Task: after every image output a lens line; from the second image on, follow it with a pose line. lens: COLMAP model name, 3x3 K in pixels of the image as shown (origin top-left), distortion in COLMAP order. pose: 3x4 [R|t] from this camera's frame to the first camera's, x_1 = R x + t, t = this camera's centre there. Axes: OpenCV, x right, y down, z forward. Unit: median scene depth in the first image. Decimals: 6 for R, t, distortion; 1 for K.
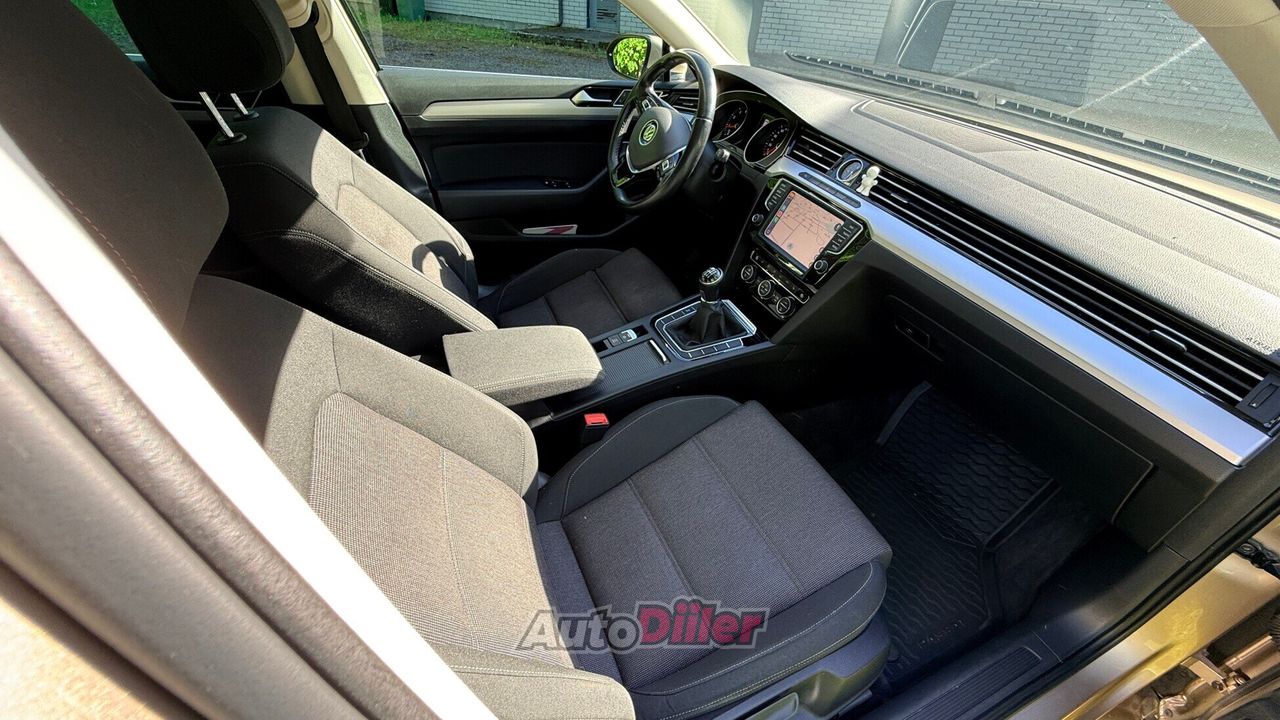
lens RADIAL K [[508.9, 0, 634.1], [0, 508.9, 360.7], [0, 0, 1]] dist [-0.001963, -0.000410]
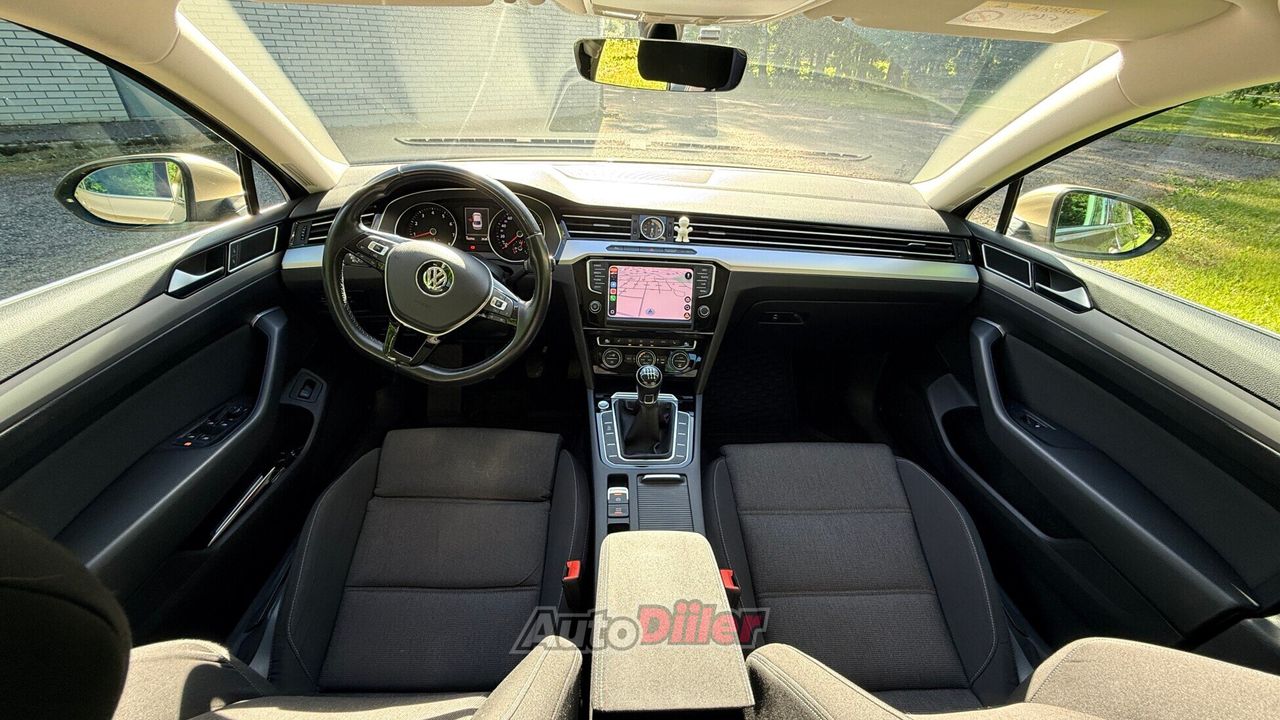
lens RADIAL K [[508.9, 0, 634.1], [0, 508.9, 360.7], [0, 0, 1]] dist [-0.001963, -0.000410]
pose [[0.366370, -0.525972, 0.767546, -0.591040], [0.560832, 0.783047, 0.268895, -0.484280], [-0.742456, 0.331949, 0.581867, 0.510528]]
